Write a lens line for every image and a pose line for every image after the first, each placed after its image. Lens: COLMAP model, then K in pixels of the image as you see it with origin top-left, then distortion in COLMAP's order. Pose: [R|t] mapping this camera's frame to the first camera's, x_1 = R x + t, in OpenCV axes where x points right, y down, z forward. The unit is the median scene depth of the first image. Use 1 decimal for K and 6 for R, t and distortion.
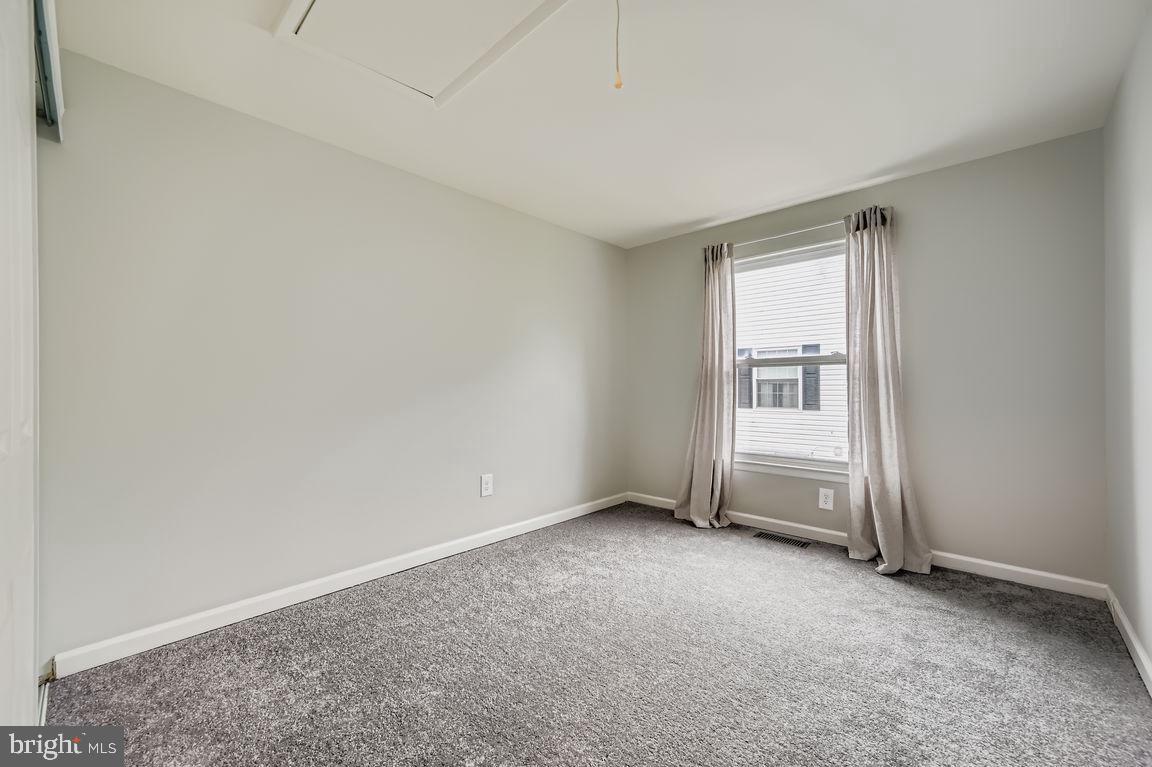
lens RADIAL K [[462.0, 0, 584.8], [0, 462.0, 382.2], [0, 0, 1]] dist [0.002178, 0.000464]
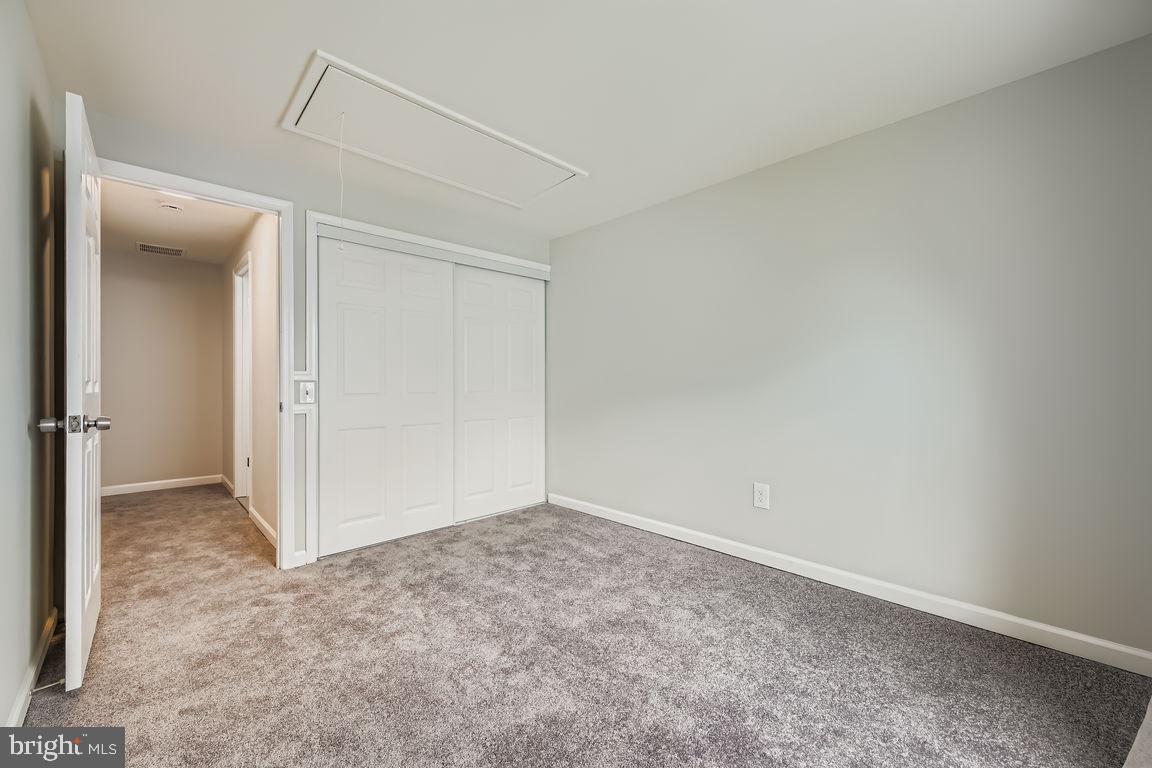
lens RADIAL K [[462.0, 0, 577.8], [0, 462.0, 381.8], [0, 0, 1]] dist [0.002178, 0.000464]
pose [[-0.066508, 0.006349, -0.997766, 0.682243], [0.014282, 0.999883, 0.005411, -0.001871], [0.997684, -0.013891, -0.066591, 0.719014]]
